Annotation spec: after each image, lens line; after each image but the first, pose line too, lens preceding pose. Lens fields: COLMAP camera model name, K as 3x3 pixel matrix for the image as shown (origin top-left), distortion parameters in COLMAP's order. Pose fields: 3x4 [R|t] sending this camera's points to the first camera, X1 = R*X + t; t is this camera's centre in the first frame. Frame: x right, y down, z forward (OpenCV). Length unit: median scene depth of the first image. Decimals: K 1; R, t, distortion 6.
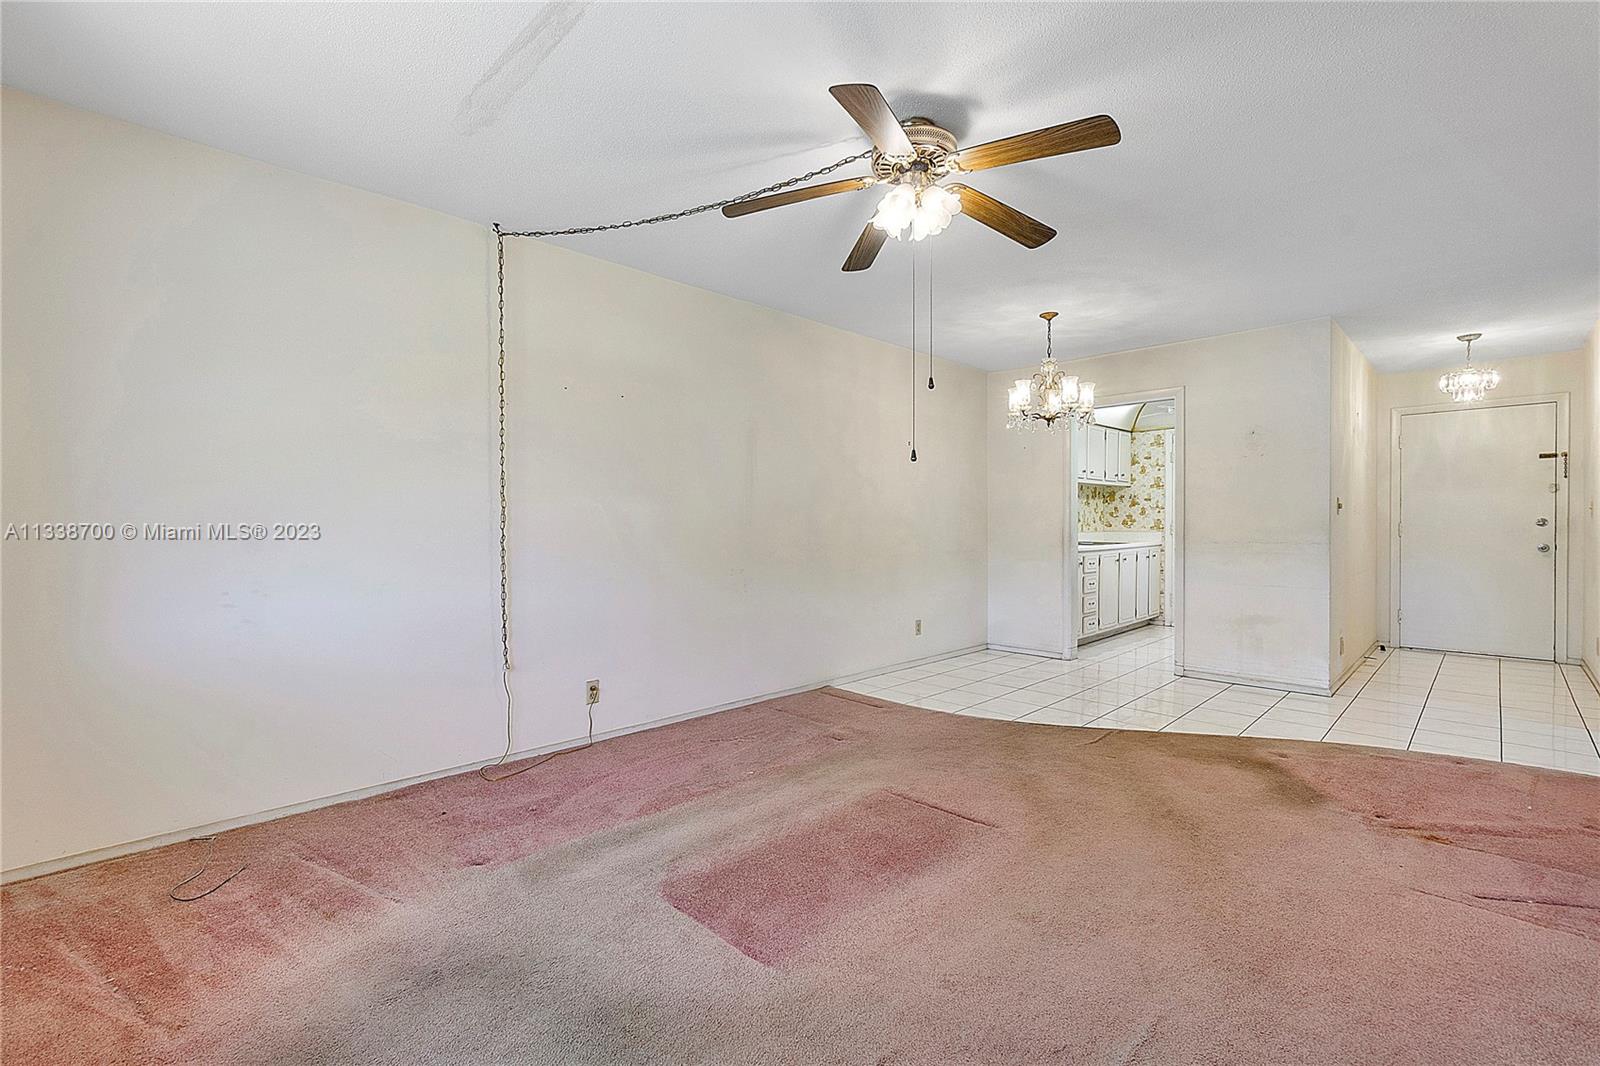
lens RADIAL K [[690.0, 0, 792.0], [0, 690.0, 528.4], [0, 0, 1]] dist [-0.011713, 0.003196]
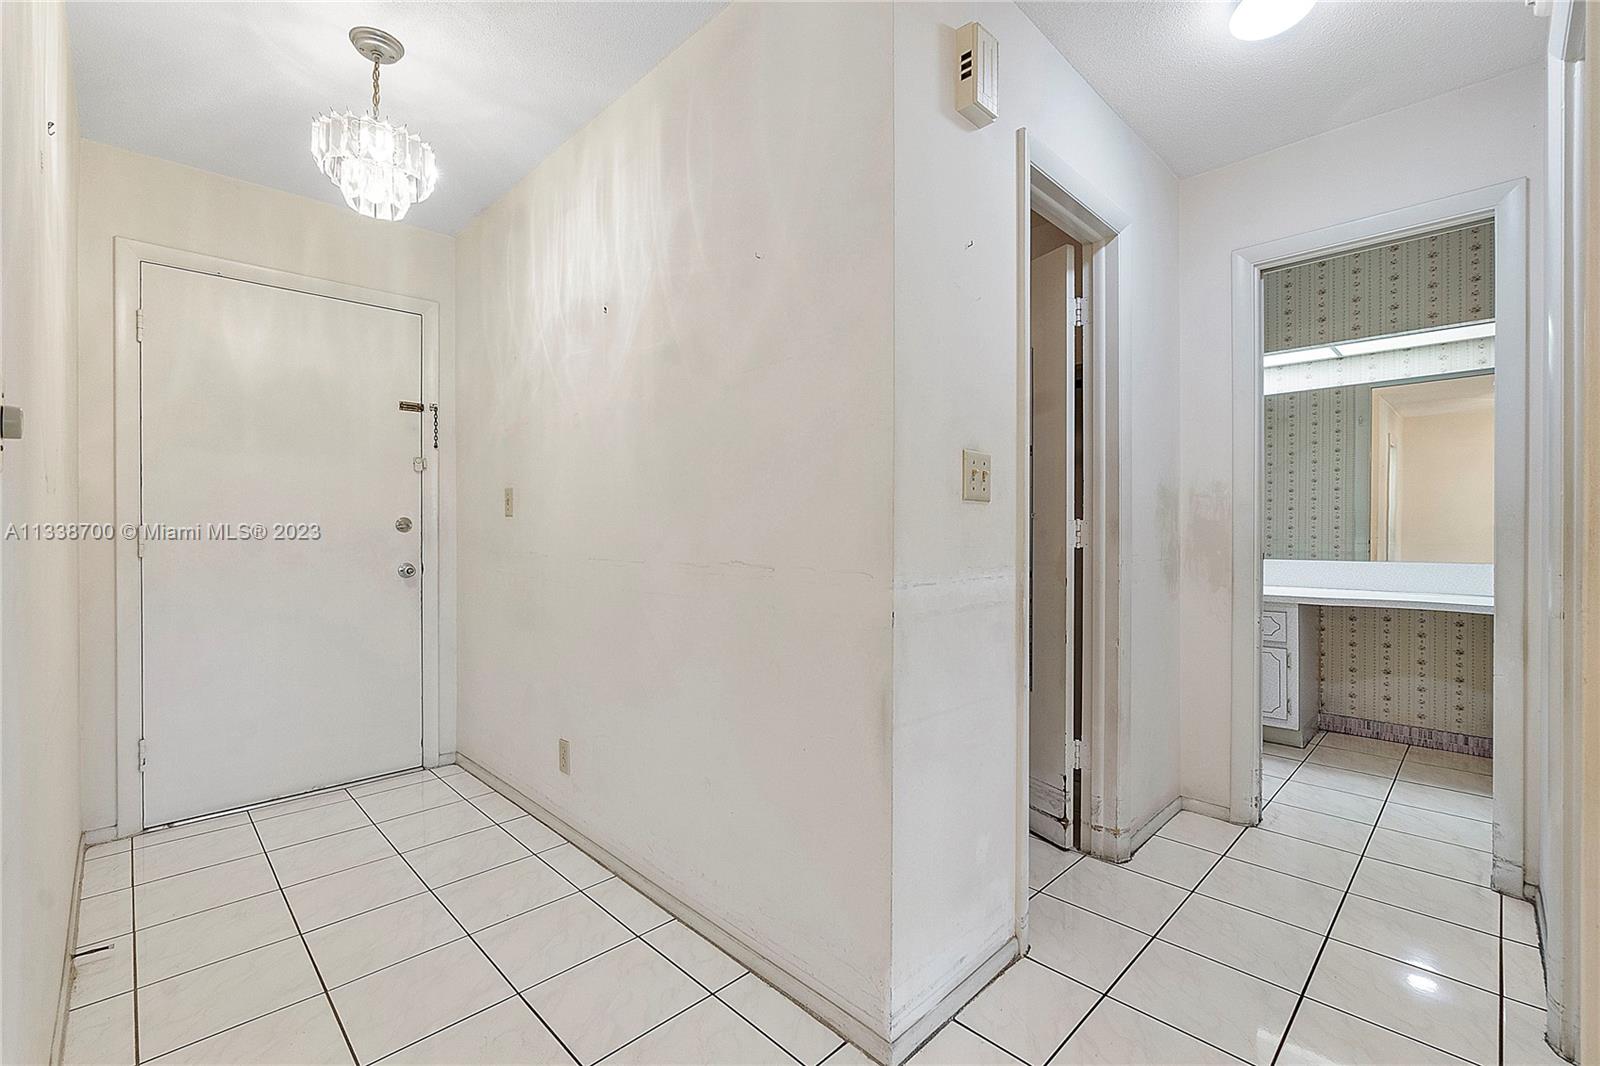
lens RADIAL K [[690.0, 0, 795.8], [0, 690.0, 532.4], [0, 0, 1]] dist [-0.011713, 0.003196]
pose [[-0.004340, -0.000845, 0.999990, 0.472779], [0.005945, 0.999982, 0.000871, -0.000974], [-0.999973, 0.005949, -0.004335, 0.604112]]
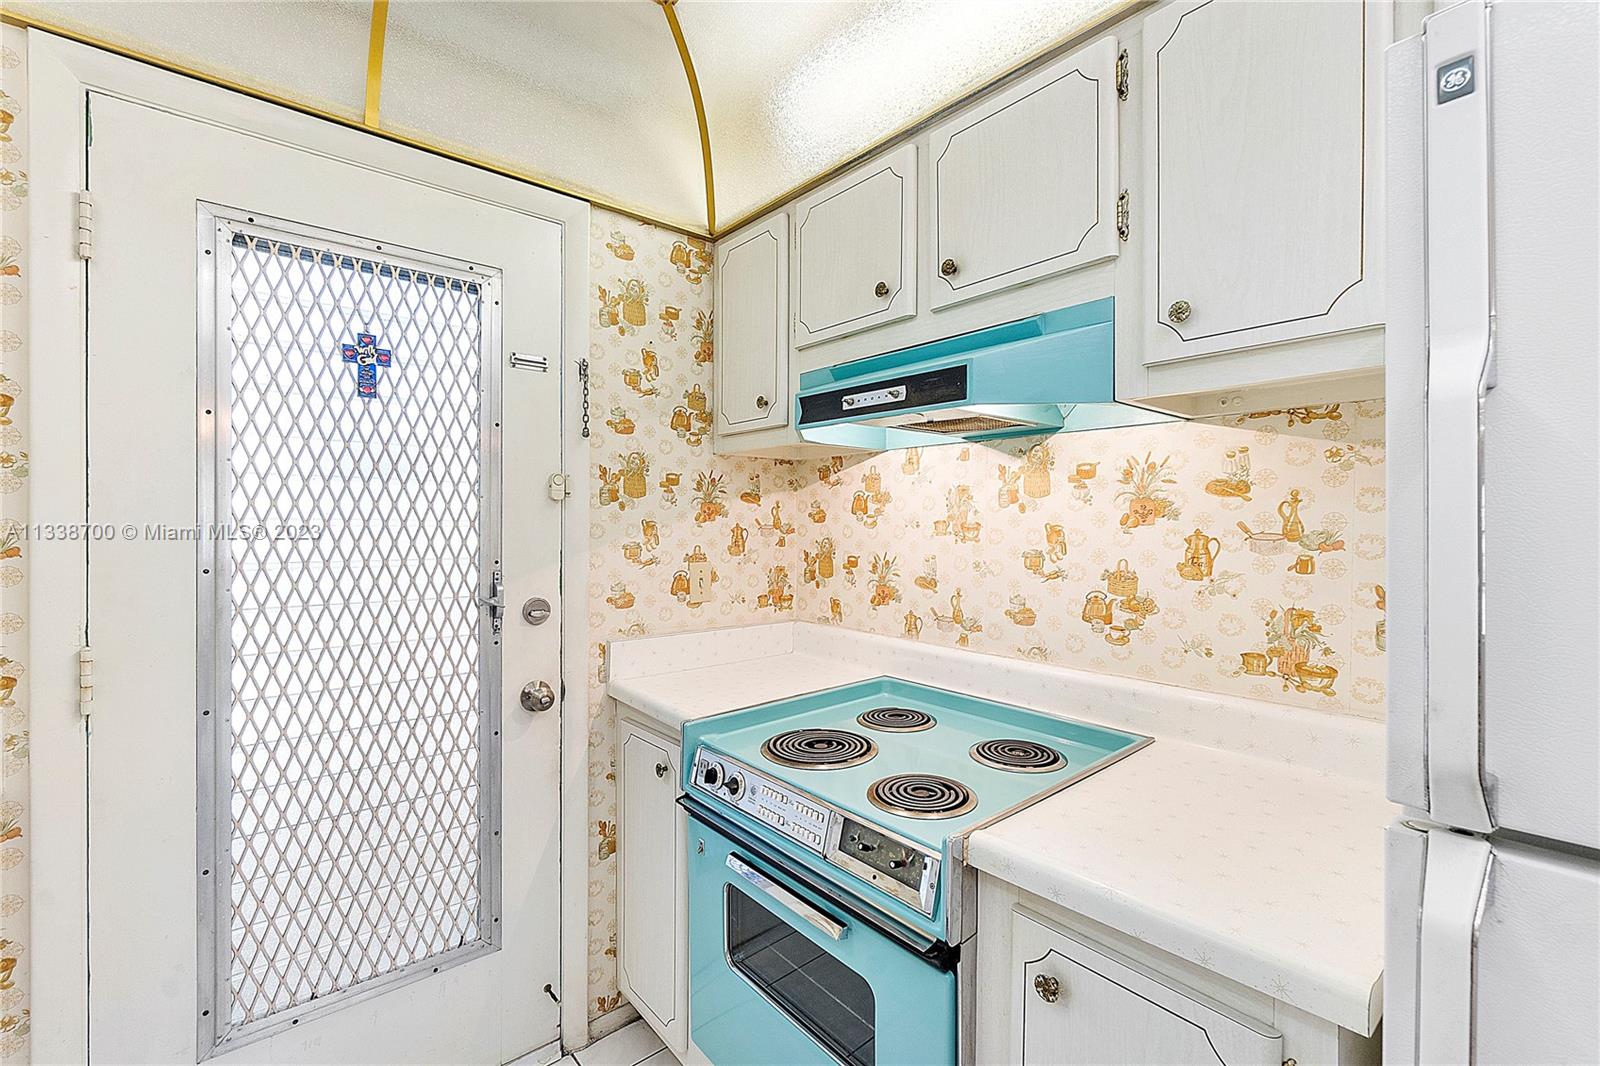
lens RADIAL K [[690.0, 0, 795.3], [0, 690.0, 530.4], [0, 0, 1]] dist [-0.011713, 0.003196]
pose [[0.065944, -0.005545, 0.997808, 0.488644], [0.004229, 0.999977, 0.005278, -0.041233], [-0.997814, 0.003872, 0.065966, 0.993618]]
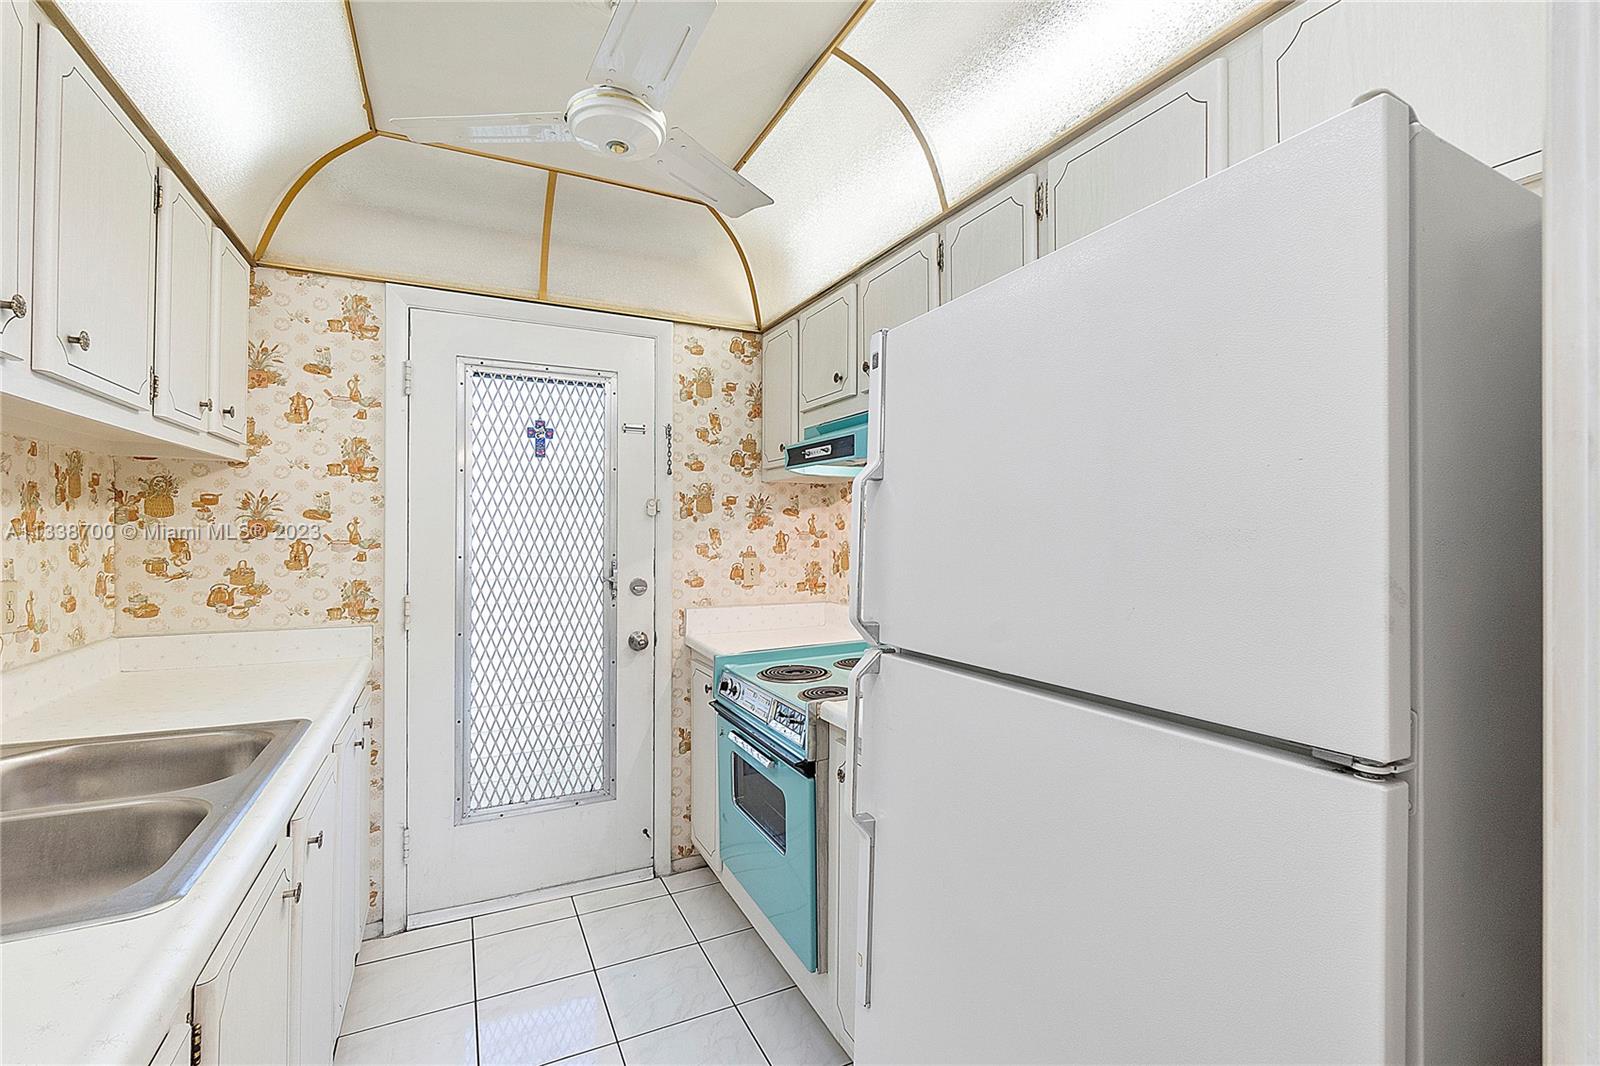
lens RADIAL K [[690.0, 0, 795.2], [0, 690.0, 531.5], [0, 0, 1]] dist [-0.011713, 0.003196]
pose [[0.305633, 0.003510, 0.952143, 0.377354], [0.004694, 0.999976, -0.005193, -0.039928], [-0.952138, 0.006056, 0.305609, 0.891775]]
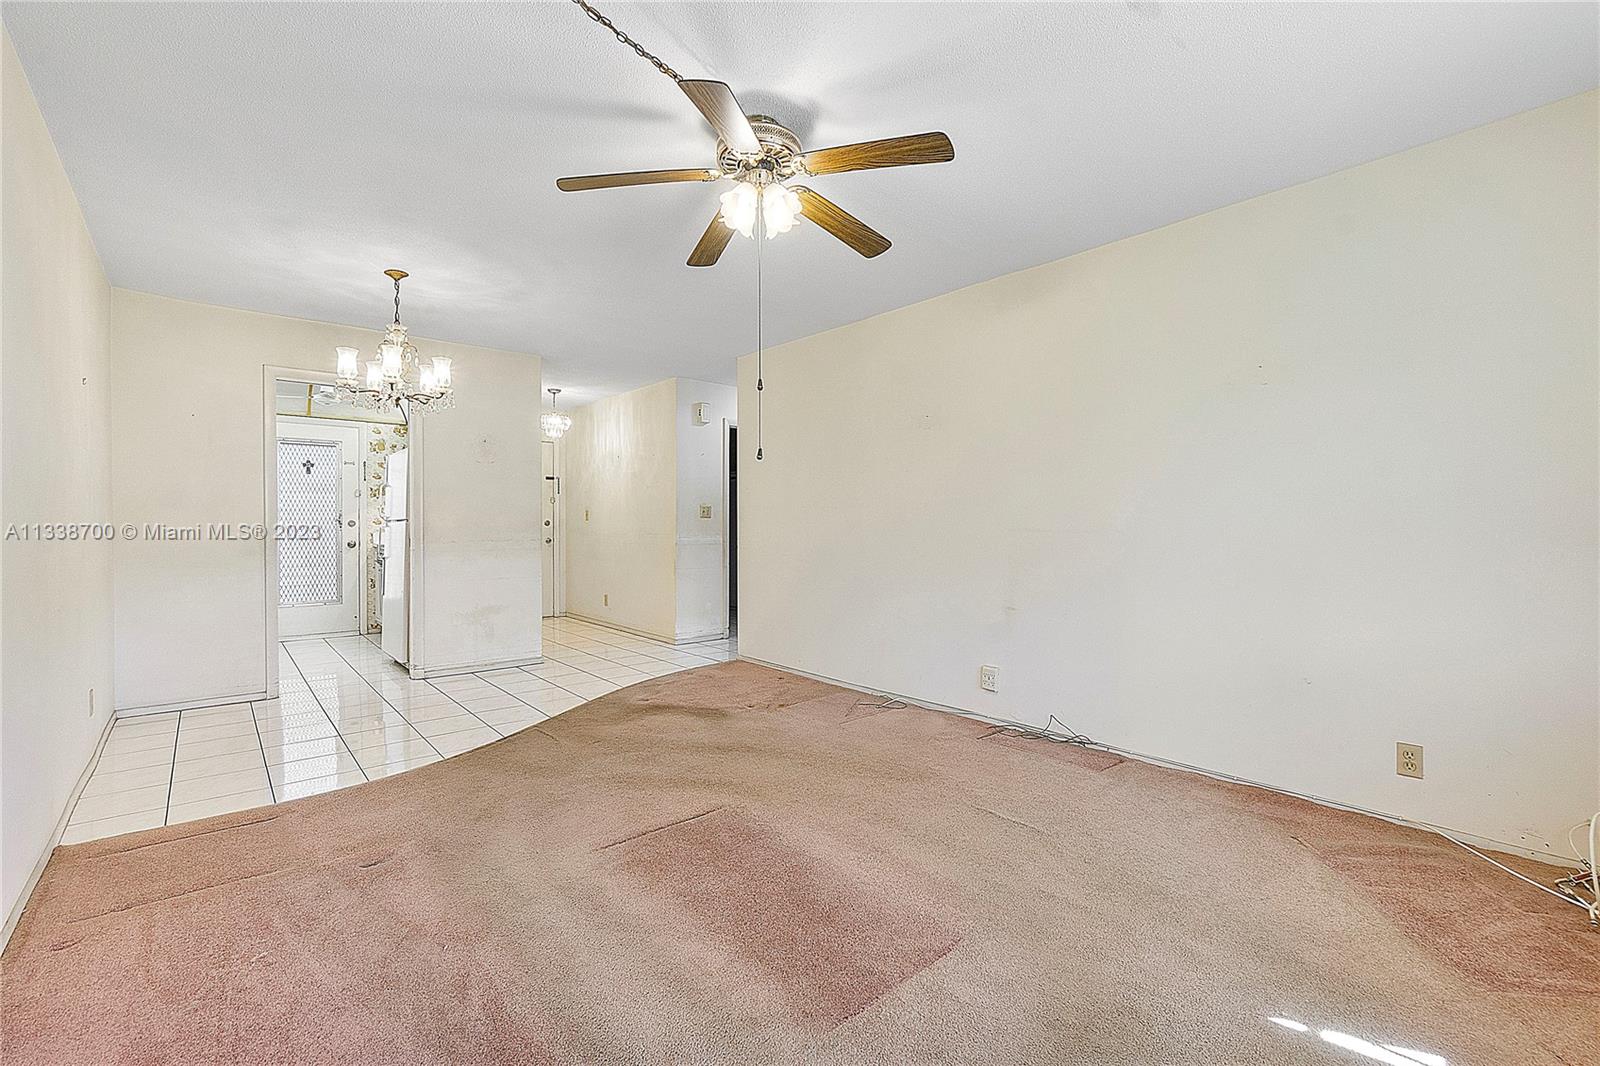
lens RADIAL K [[690.0, 0, 796.0], [0, 690.0, 530.6], [0, 0, 1]] dist [-0.011713, 0.003196]
pose [[0.061566, -0.008628, 0.998066, -0.307583], [0.007500, 0.999938, 0.008181, -0.000657], [-0.998075, 0.006982, 0.061627, 0.332156]]
